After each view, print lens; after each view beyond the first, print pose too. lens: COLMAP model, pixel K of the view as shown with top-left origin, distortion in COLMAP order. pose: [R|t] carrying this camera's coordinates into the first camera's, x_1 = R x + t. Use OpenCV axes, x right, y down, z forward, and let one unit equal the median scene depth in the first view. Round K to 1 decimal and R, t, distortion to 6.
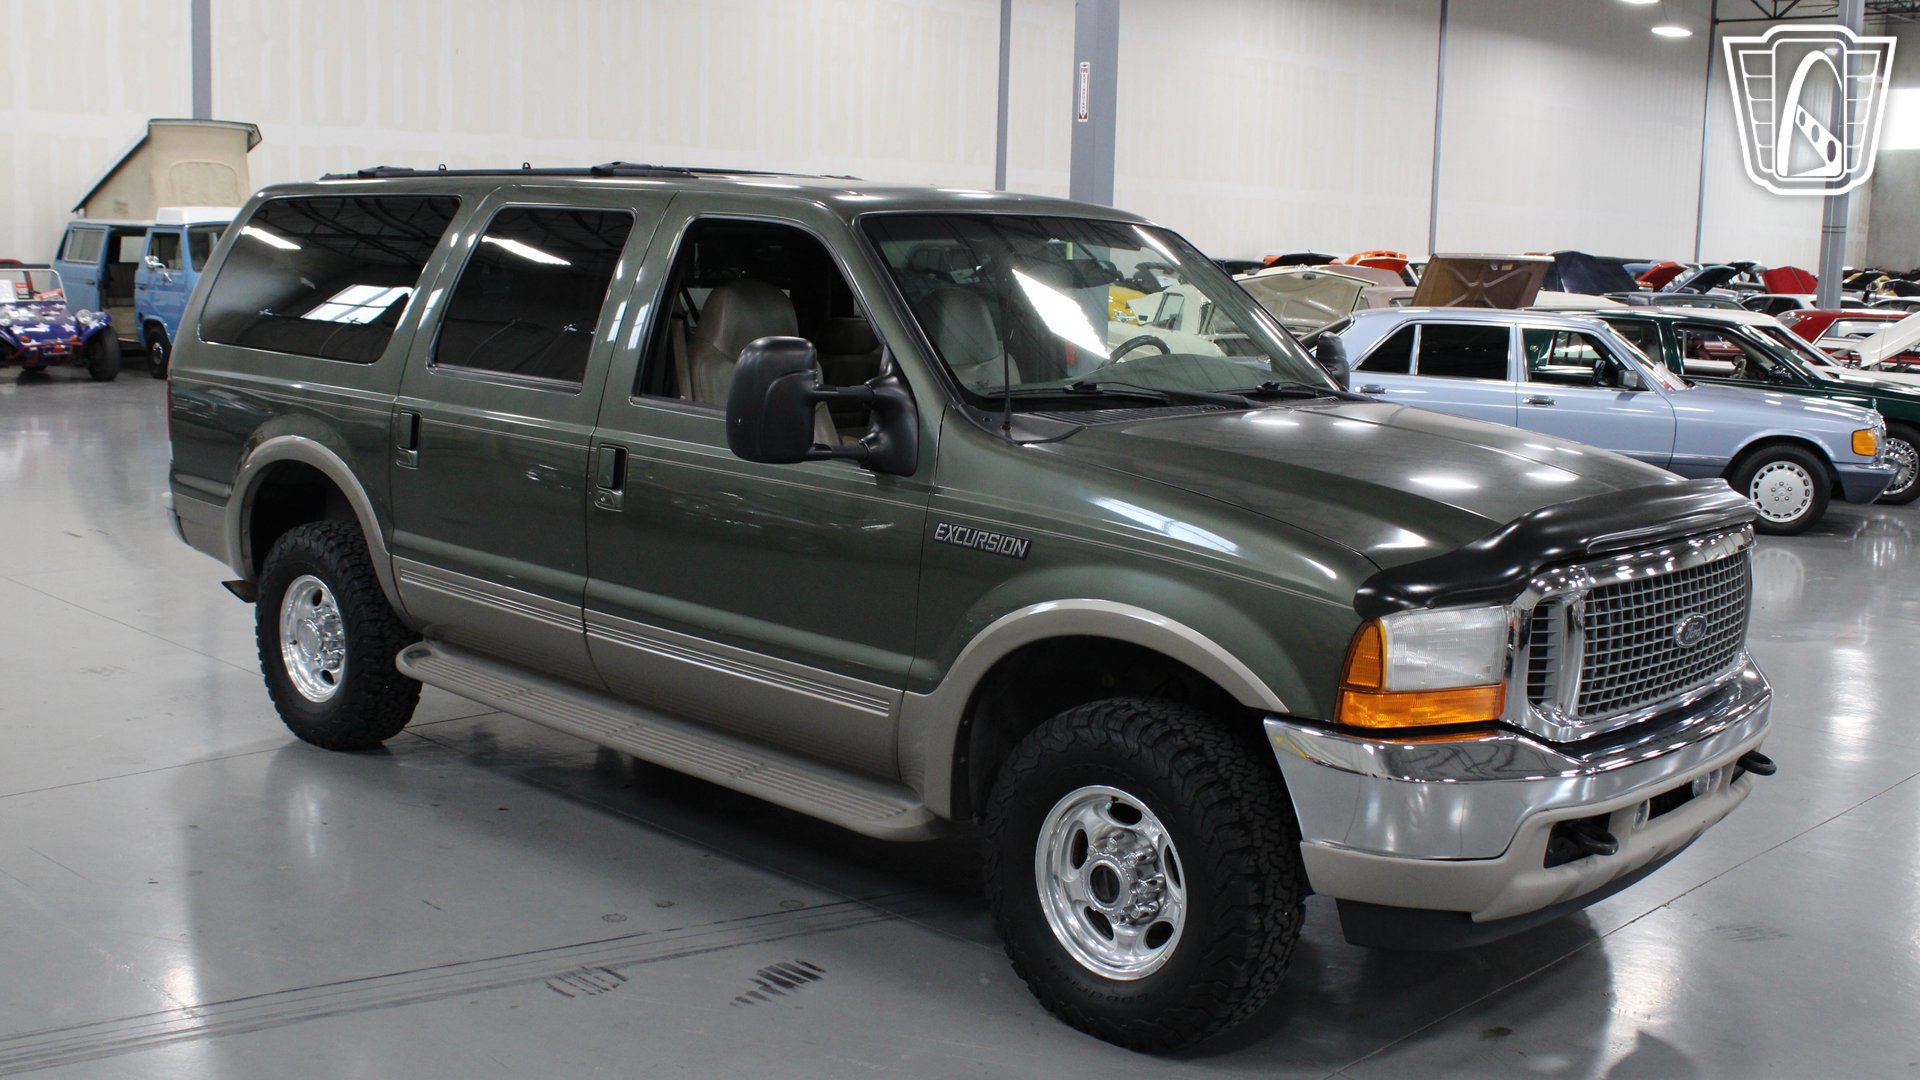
lens RADIAL K [[1985.2, 0, 960.0], [0, 1985.2, 540.0], [0, 0, 1]] dist [-0.118876, 0.148686]
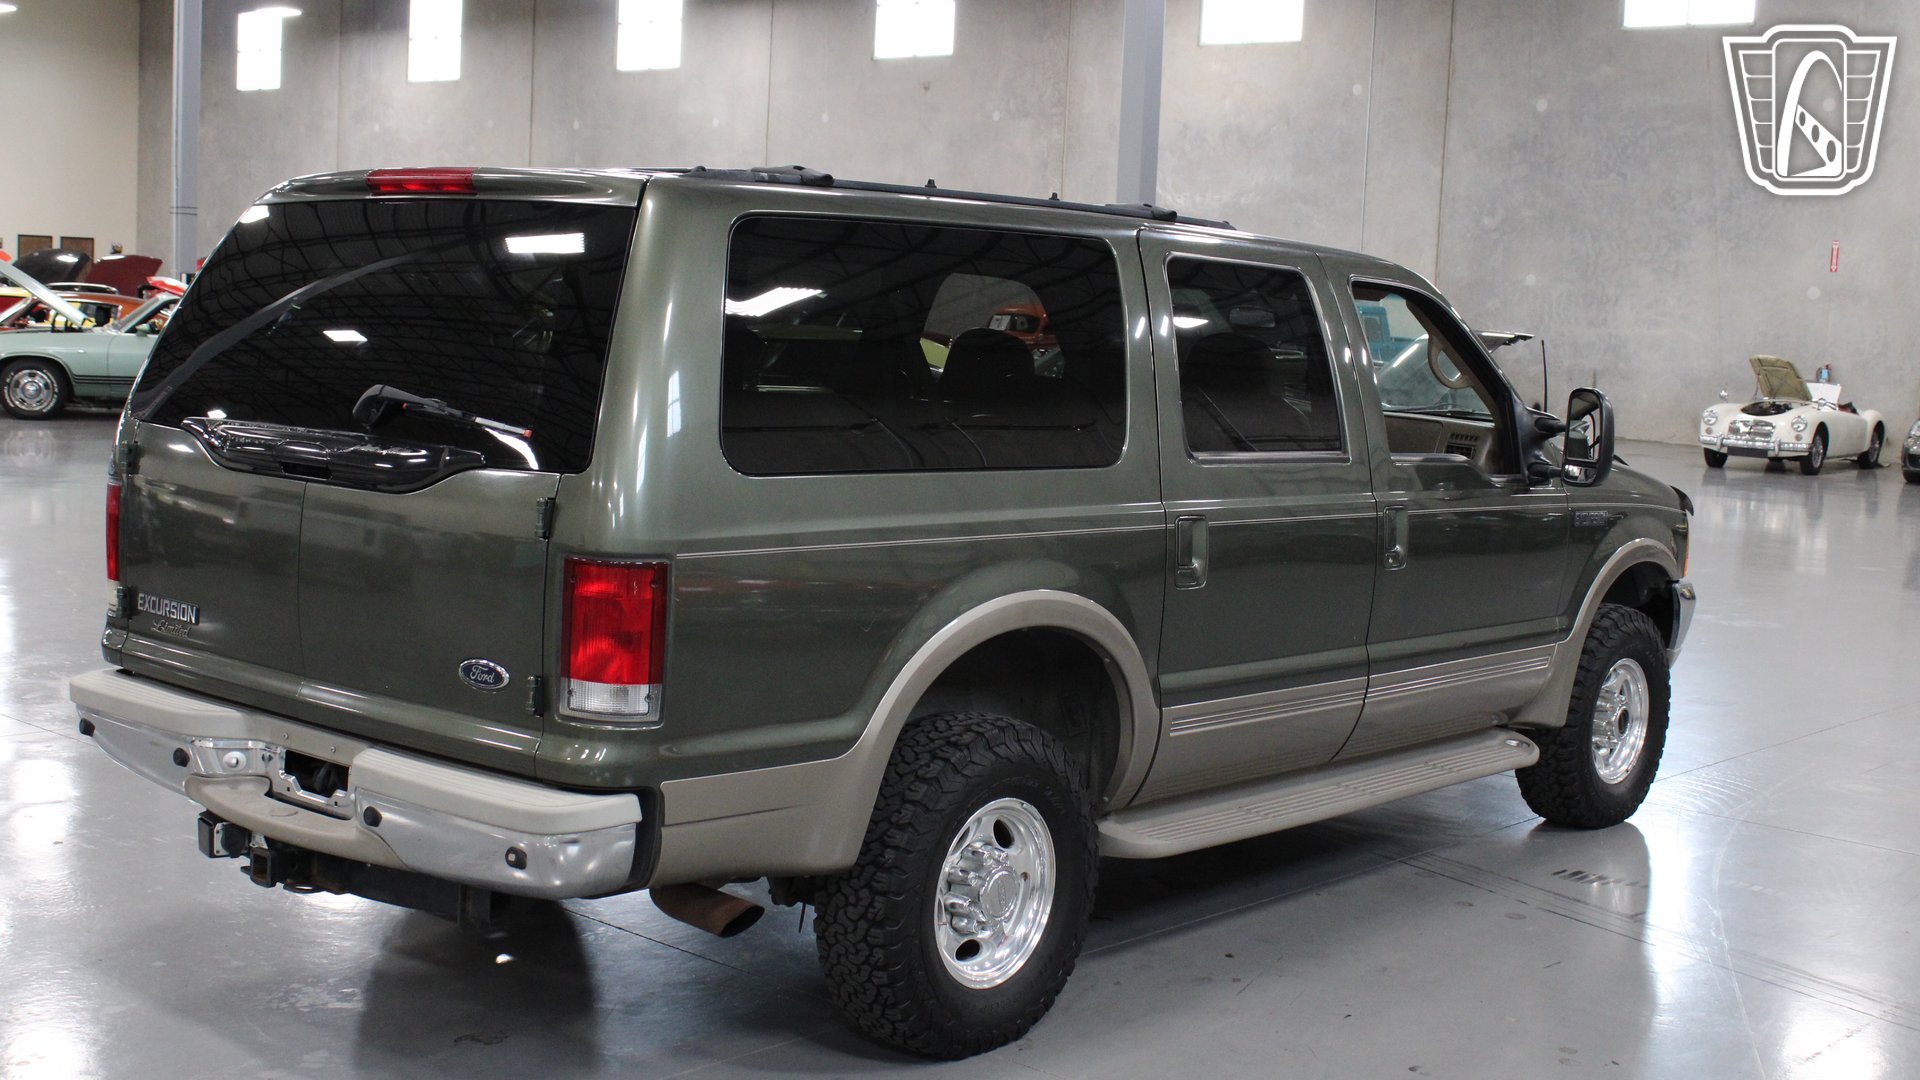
lens RADIAL K [[2277.2, 0, 988.5], [0, 2277.2, 534.0], [0, 0, 1]] dist [-0.105551, 0.174281]
pose [[-0.058078, -0.134320, 0.989235, -1.514136], [0.100573, 0.985079, 0.139660, -0.249619], [-0.993233, 0.107601, -0.043703, 1.443827]]
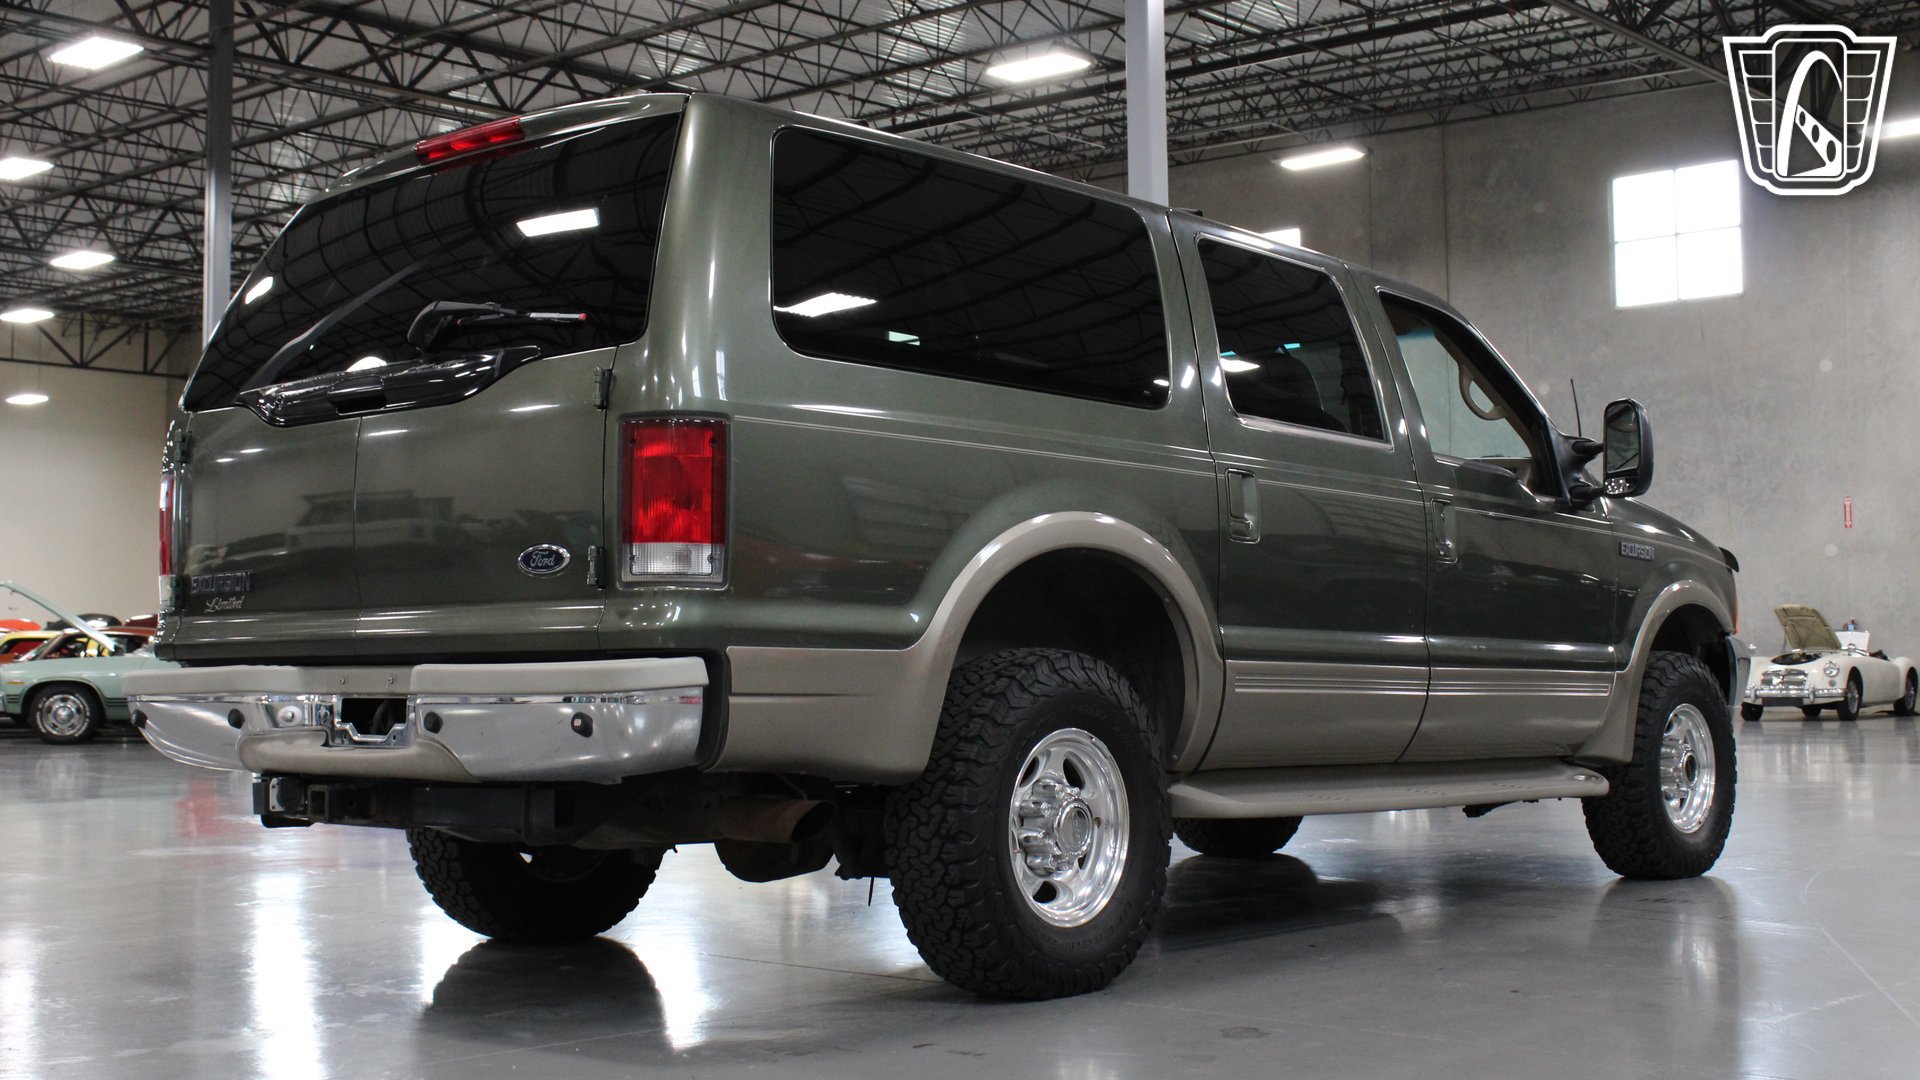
lens RADIAL K [[2277.2, 0, 988.5], [0, 2277.2, 534.0], [0, 0, 1]] dist [-0.105551, 0.174281]
pose [[-0.051167, 0.033051, 0.998143, -1.521693], [0.157123, 0.987272, -0.024637, -0.043380], [-0.986253, 0.155571, -0.055709, 1.486375]]
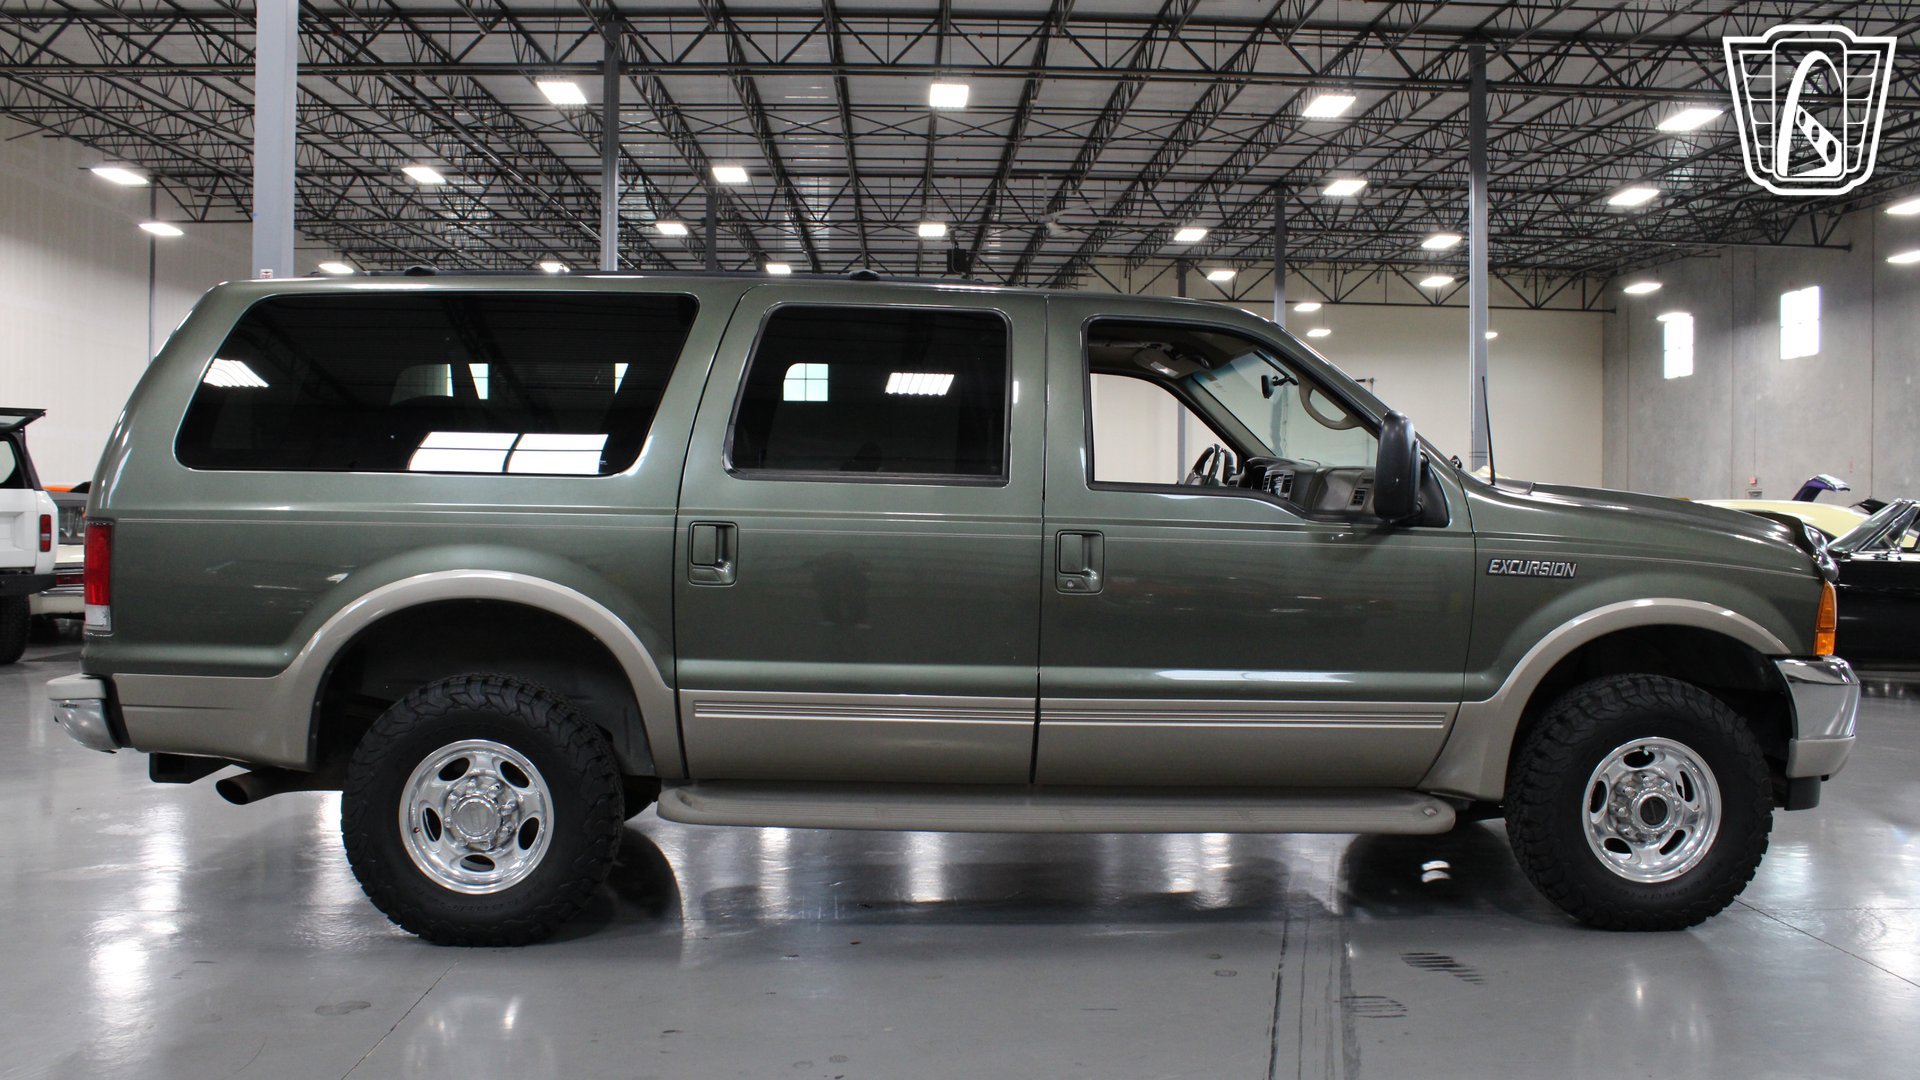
lens RADIAL K [[1648.4, 0, 970.7], [0, 1648.4, 548.3], [0, 0, 1]] dist [-0.172138, 0.145635]
pose [[0.684381, -0.037722, 0.728148, -0.955269], [0.119531, 0.990954, -0.061009, 0.007064], [-0.719260, 0.128790, 0.682699, 0.526515]]
